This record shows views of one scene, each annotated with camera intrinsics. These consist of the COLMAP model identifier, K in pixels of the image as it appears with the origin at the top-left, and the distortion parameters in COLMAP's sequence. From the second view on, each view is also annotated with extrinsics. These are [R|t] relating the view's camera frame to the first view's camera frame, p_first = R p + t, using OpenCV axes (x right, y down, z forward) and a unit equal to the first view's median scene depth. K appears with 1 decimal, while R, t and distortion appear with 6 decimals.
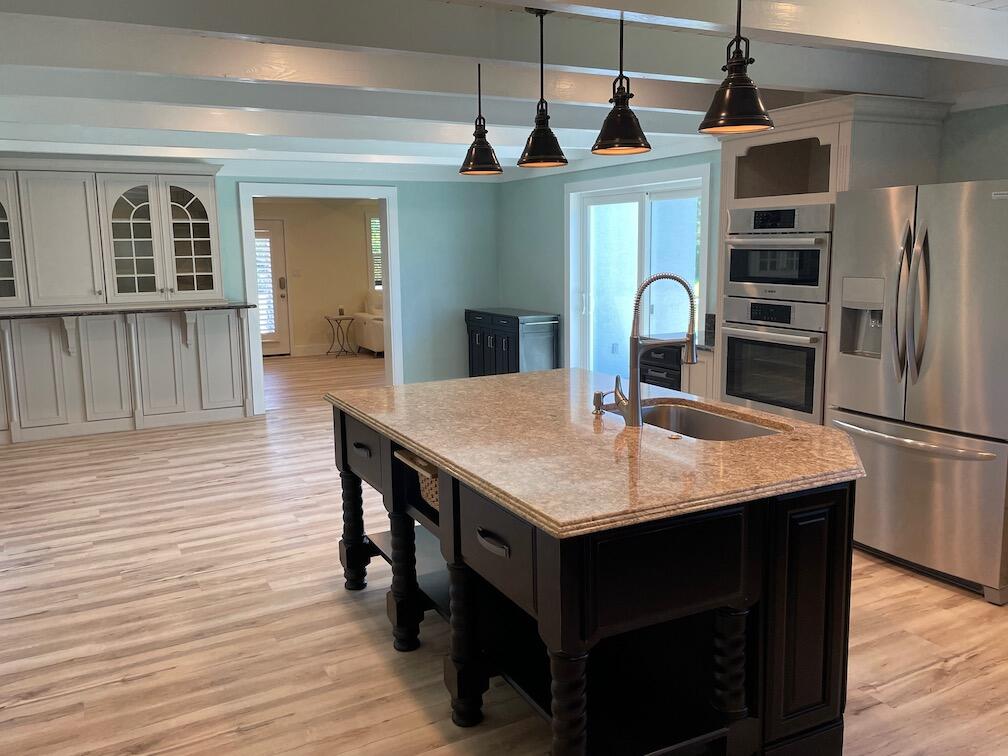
lens RADIAL K [[826.3, 0, 504.0], [0, 826.3, 375.7], [0, 0, 1]] dist [0.020222, 0.004497]
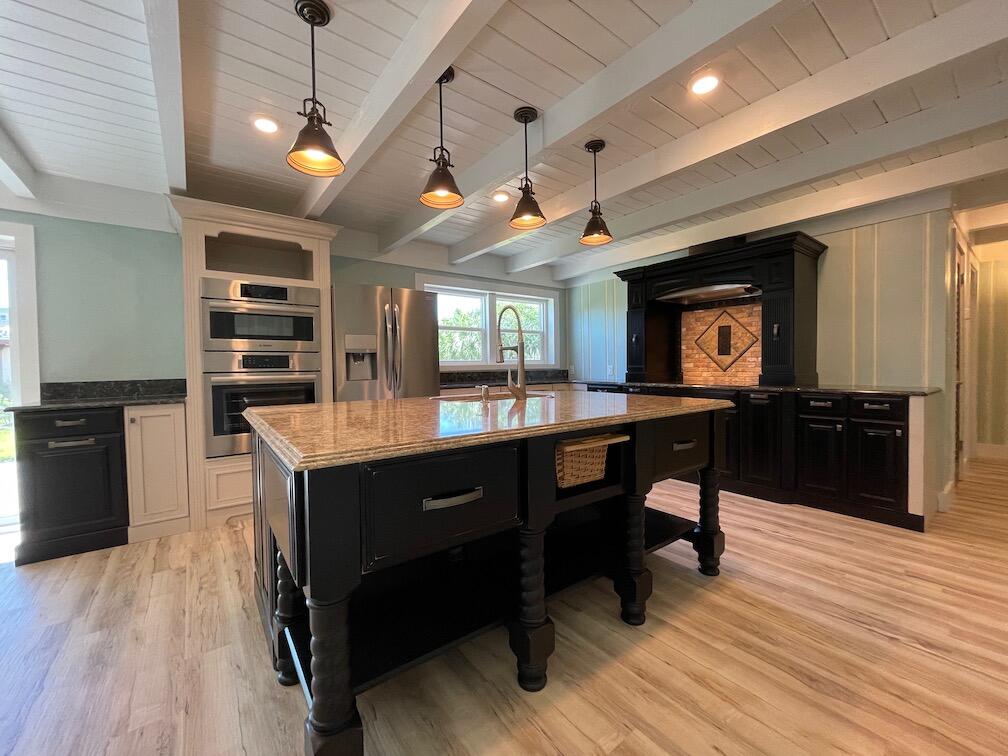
lens RADIAL K [[406.3, 0, 503.4], [0, 406.3, 377.2], [0, 0, 1]] dist [-0.010908, -0.000239]
pose [[-0.163066, -0.005055, 0.986602, -0.393421], [0.174119, 0.984144, 0.033821, -0.007750], [-0.971129, 0.177302, -0.159600, 0.768457]]
